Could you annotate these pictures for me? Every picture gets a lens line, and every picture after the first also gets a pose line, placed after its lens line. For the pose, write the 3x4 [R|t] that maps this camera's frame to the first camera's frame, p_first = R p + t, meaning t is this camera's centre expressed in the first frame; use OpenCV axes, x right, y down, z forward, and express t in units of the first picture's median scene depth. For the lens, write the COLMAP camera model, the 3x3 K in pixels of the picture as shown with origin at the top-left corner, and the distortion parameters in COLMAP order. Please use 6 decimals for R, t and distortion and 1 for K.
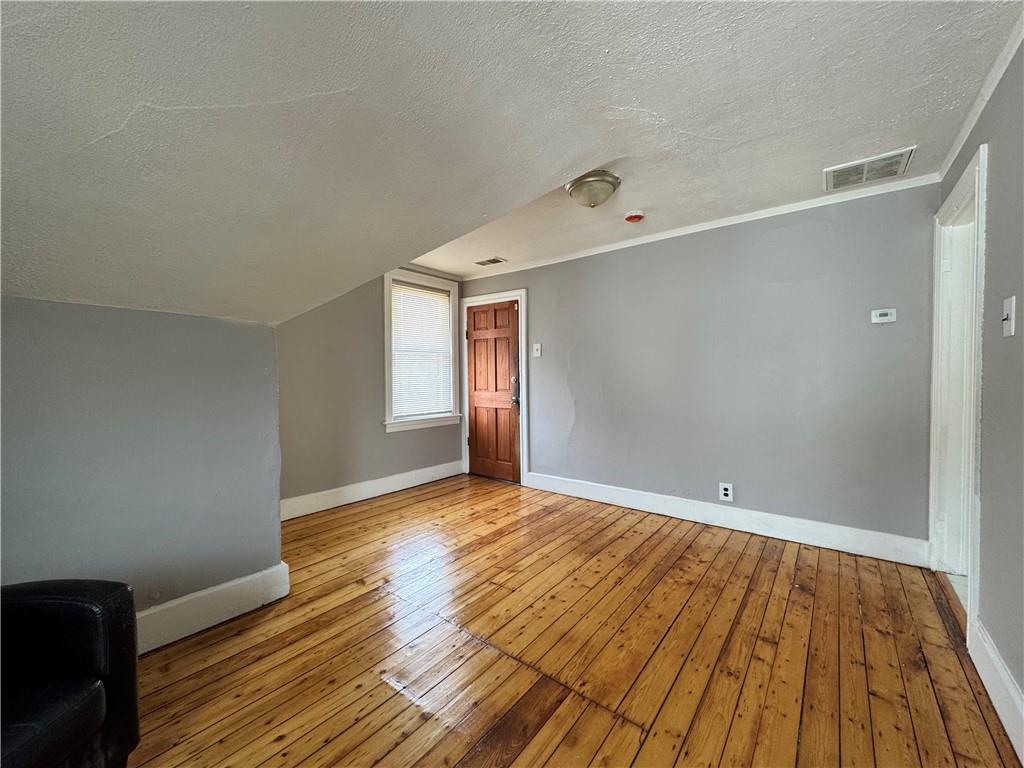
lens RADIAL K [[408.9, 0, 512.0], [0, 408.9, 381.5], [0, 0, 1]] dist [0.001179, 0.000054]
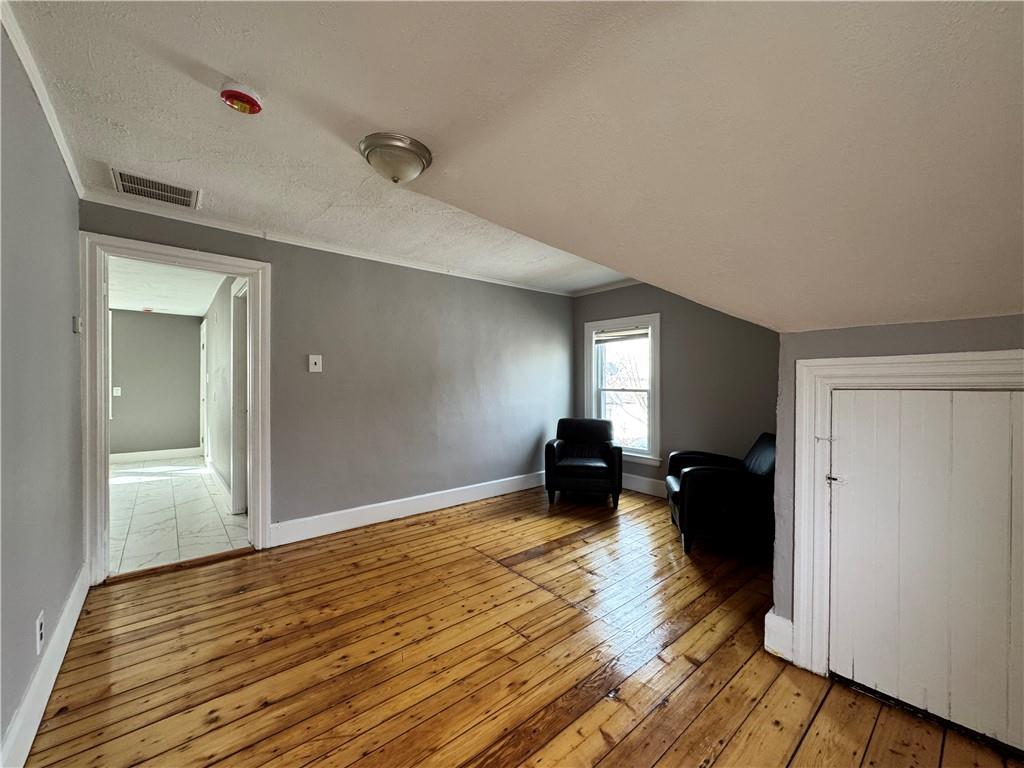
lens RADIAL K [[408.9, 0, 512.4], [0, 408.9, 384.6], [0, 0, 1]] dist [0.001179, 0.000054]
pose [[-0.981023, 0.003210, 0.193863, -0.189962], [0.007833, 0.999703, 0.023087, -0.052061], [-0.193732, 0.024167, -0.980757, 1.861621]]
